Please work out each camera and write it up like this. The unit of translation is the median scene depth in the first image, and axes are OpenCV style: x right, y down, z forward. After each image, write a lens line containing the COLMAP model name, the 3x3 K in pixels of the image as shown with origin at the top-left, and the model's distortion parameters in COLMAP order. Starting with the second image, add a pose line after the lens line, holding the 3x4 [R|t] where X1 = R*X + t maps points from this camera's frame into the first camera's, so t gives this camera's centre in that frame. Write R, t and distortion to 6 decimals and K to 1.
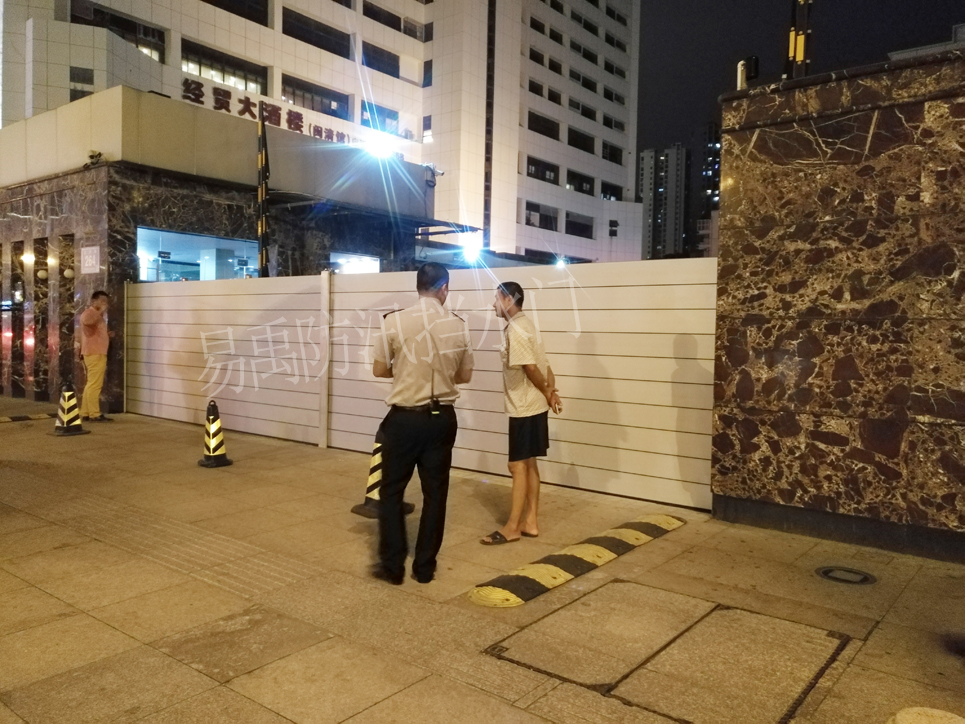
lens RADIAL K [[754.6, 0, 479.5], [0, 754.6, 358.6], [0, 0, 1]] dist [0.008126, 0.014271]
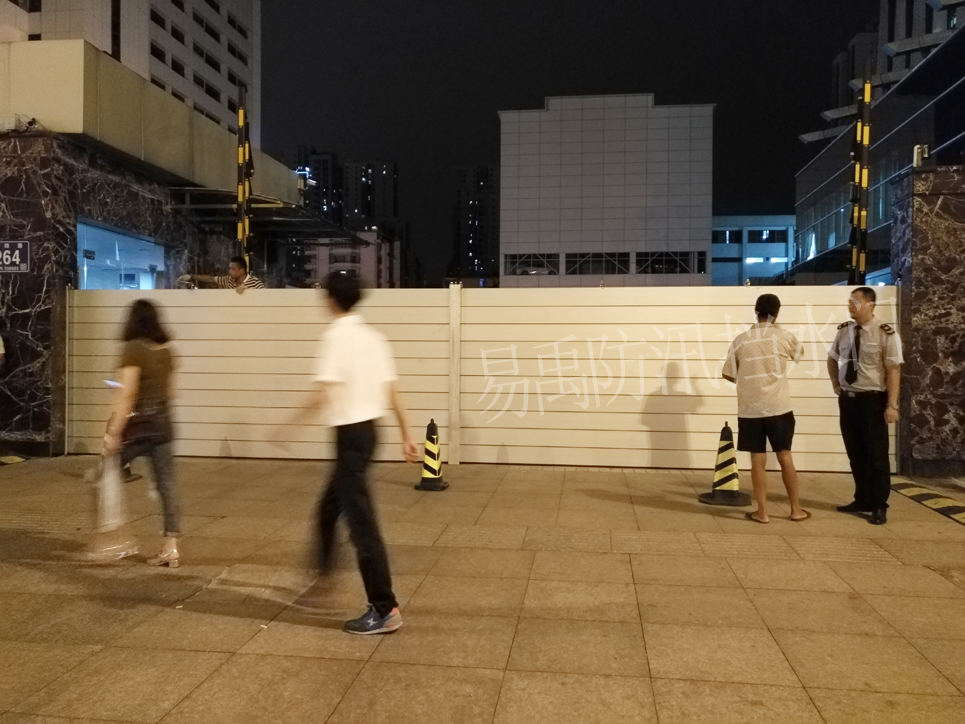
lens RADIAL K [[754.6, 0, 485.6], [0, 754.6, 364.1], [0, 0, 1]] dist [0.008126, 0.014271]
pose [[0.855248, -0.021519, 0.517772, -1.064400], [0.030870, 0.999479, -0.009452, -0.002667], [-0.517298, 0.024067, 0.855467, 0.228597]]
